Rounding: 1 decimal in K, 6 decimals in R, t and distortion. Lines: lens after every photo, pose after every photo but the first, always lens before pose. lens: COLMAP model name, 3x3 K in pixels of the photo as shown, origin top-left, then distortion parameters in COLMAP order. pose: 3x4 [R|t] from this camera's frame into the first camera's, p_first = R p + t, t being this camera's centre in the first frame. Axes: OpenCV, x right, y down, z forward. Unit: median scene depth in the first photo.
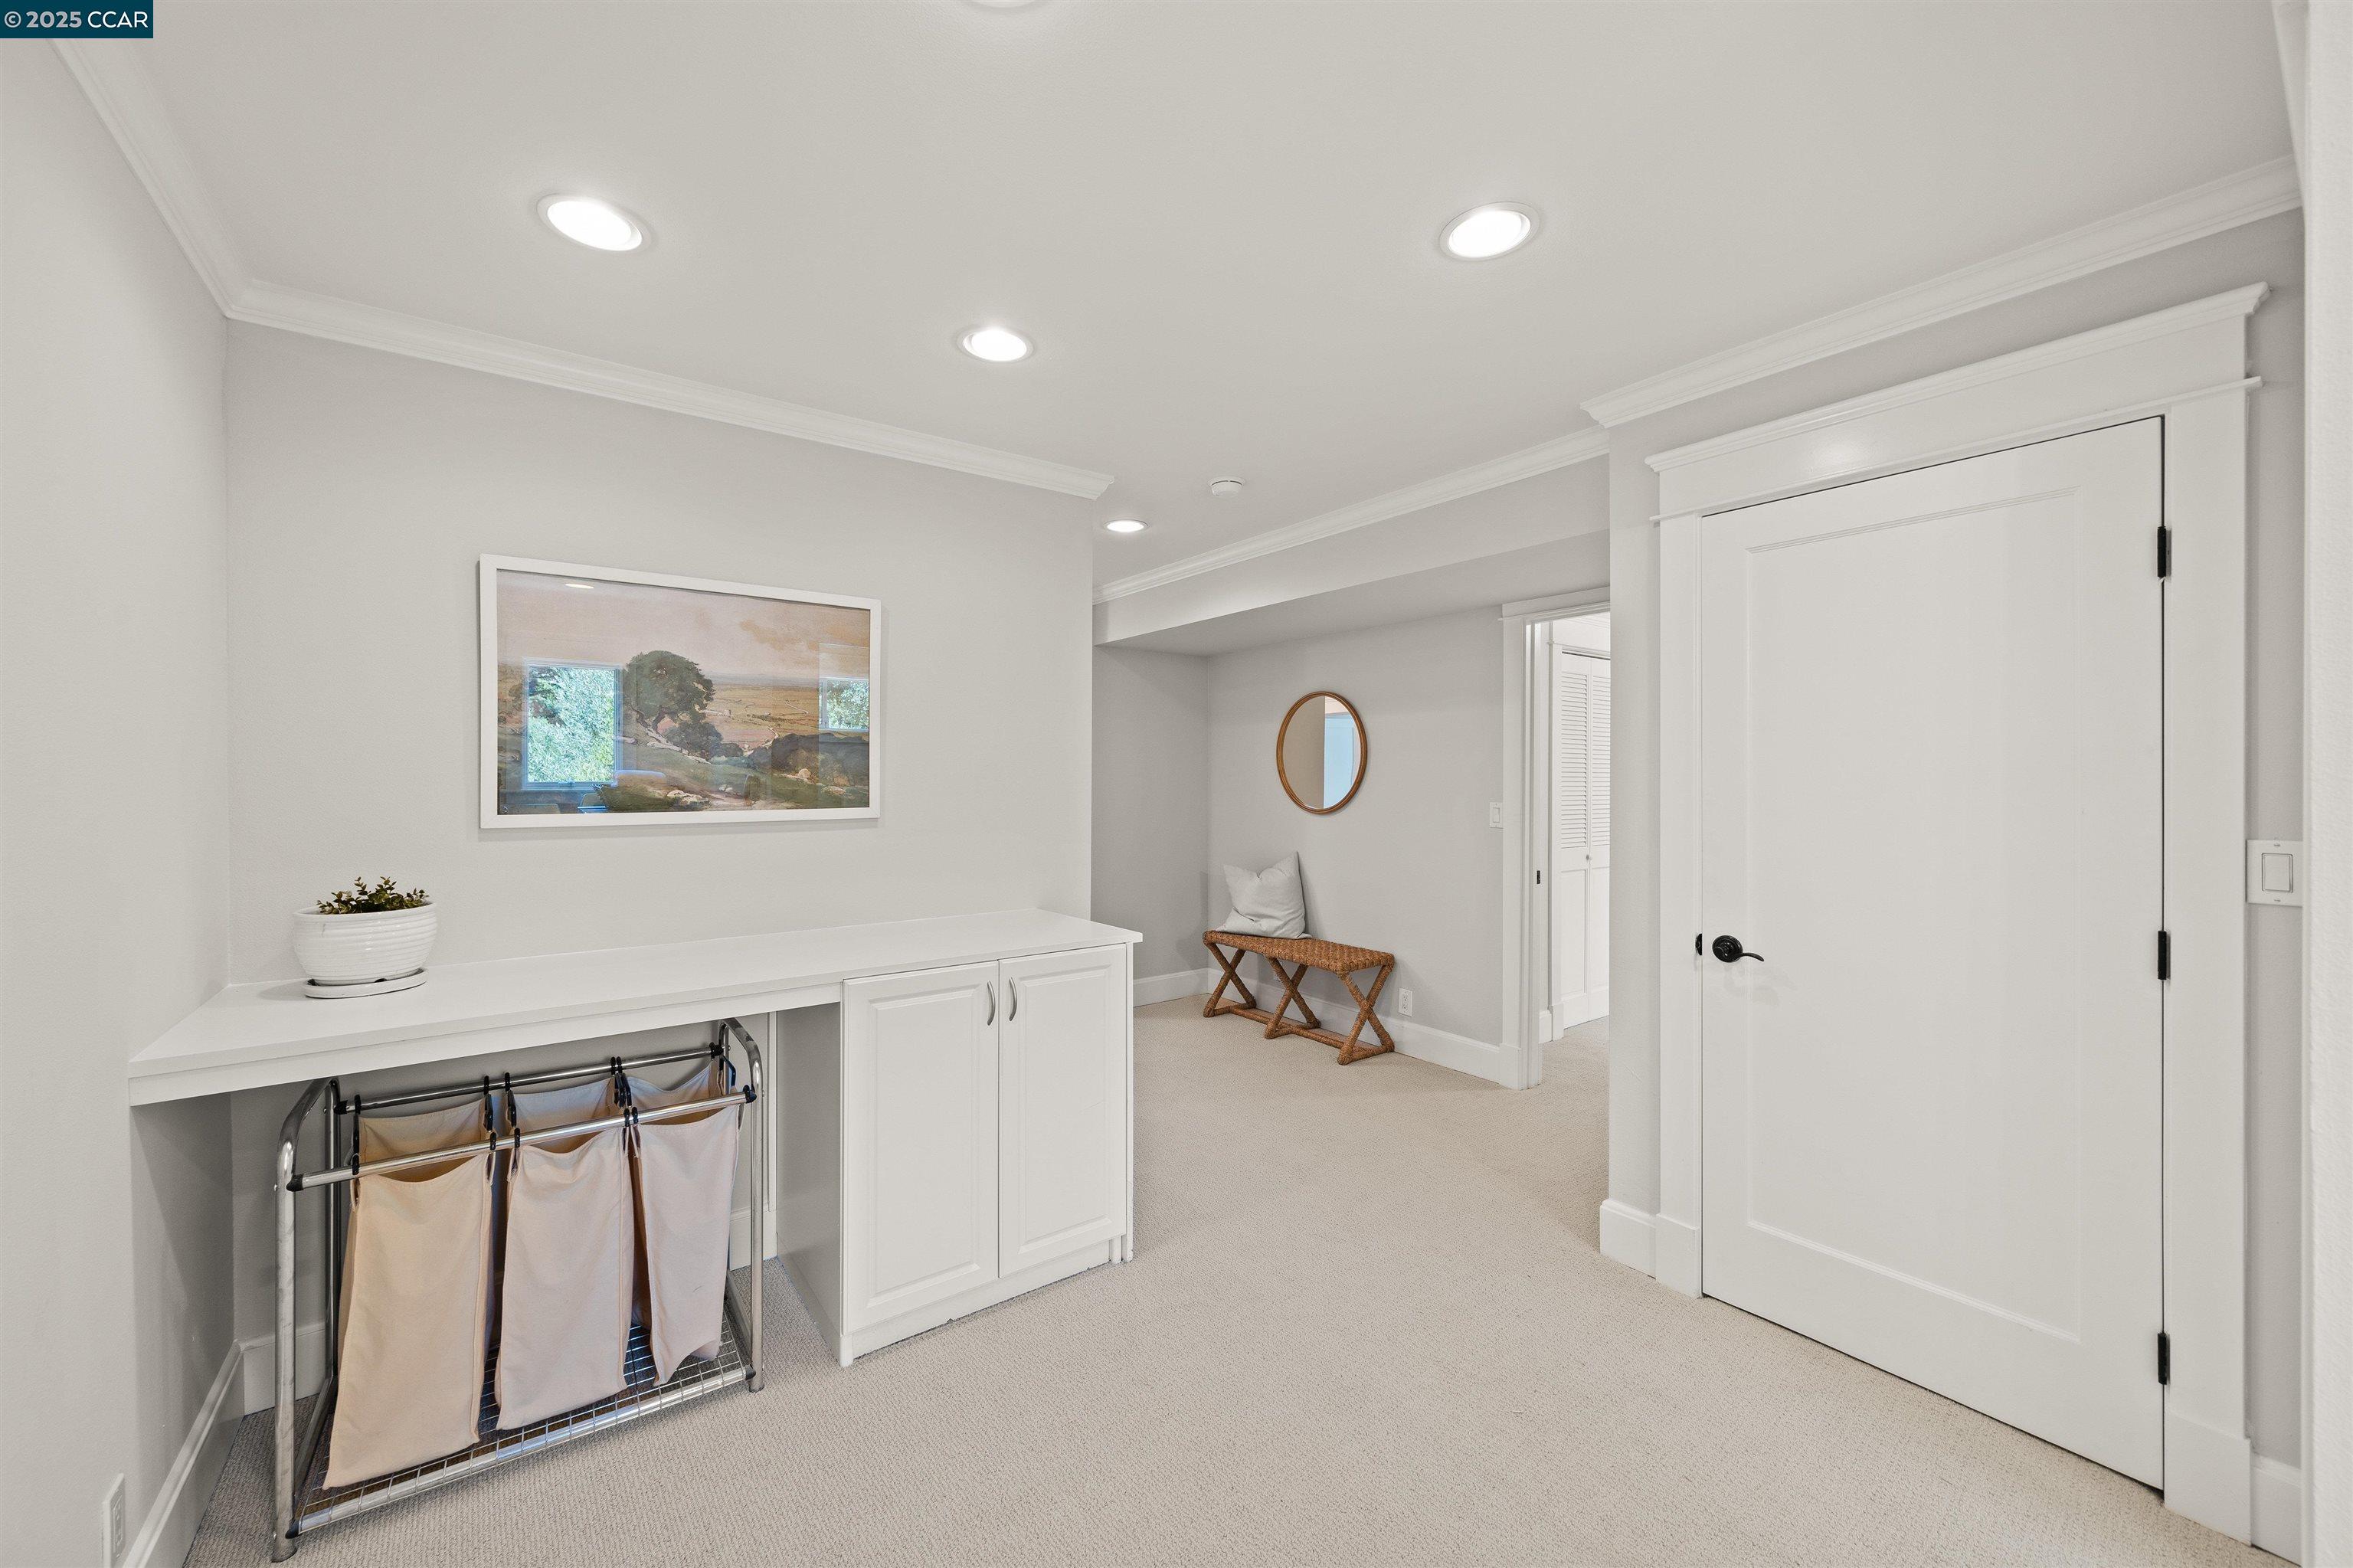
lens RADIAL K [[890.4, 0, 1160.5], [0, 890.4, 778.4], [0, 0, 1]] dist [0.003892, 0.000590]
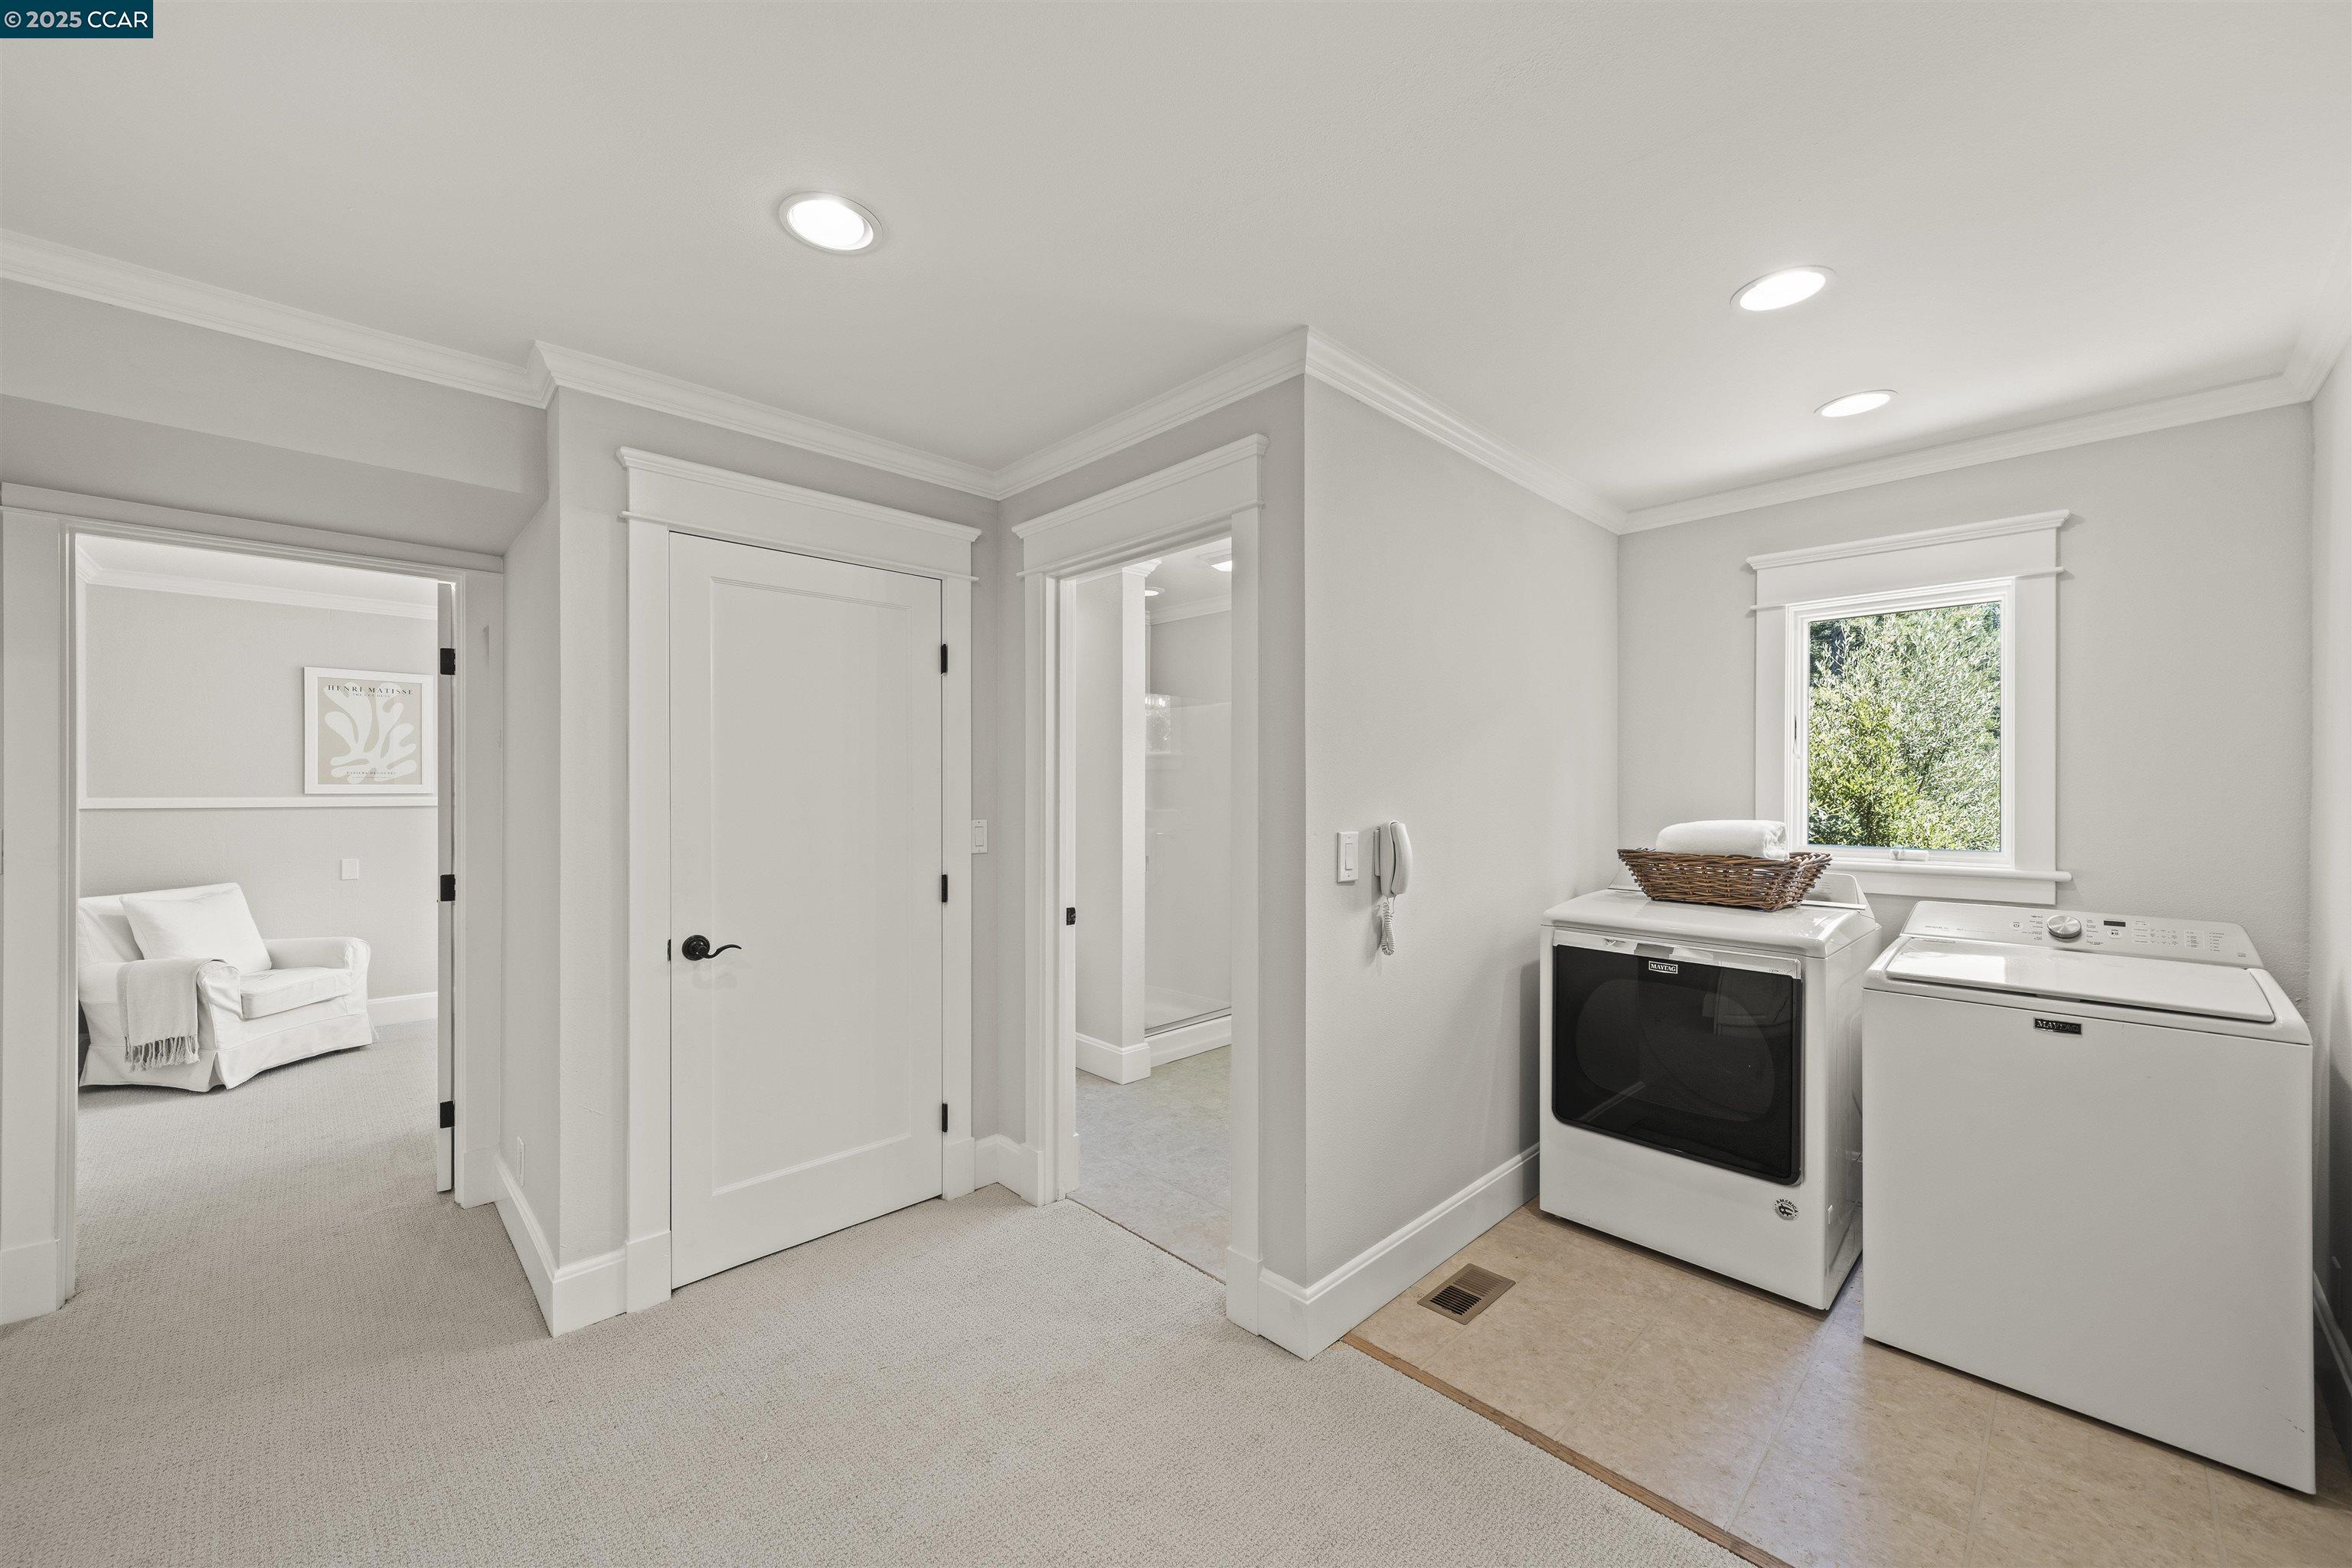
lens RADIAL K [[890.0, 0, 1161.1], [0, 890.0, 790.7], [0, 0, 1]] dist [0.003892, 0.000590]
pose [[-0.126578, -0.000992, 0.991956, -0.469793], [0.000087, 0.999999, 0.001011, 0.003130], [-0.991957, 0.000215, -0.126578, 0.566057]]
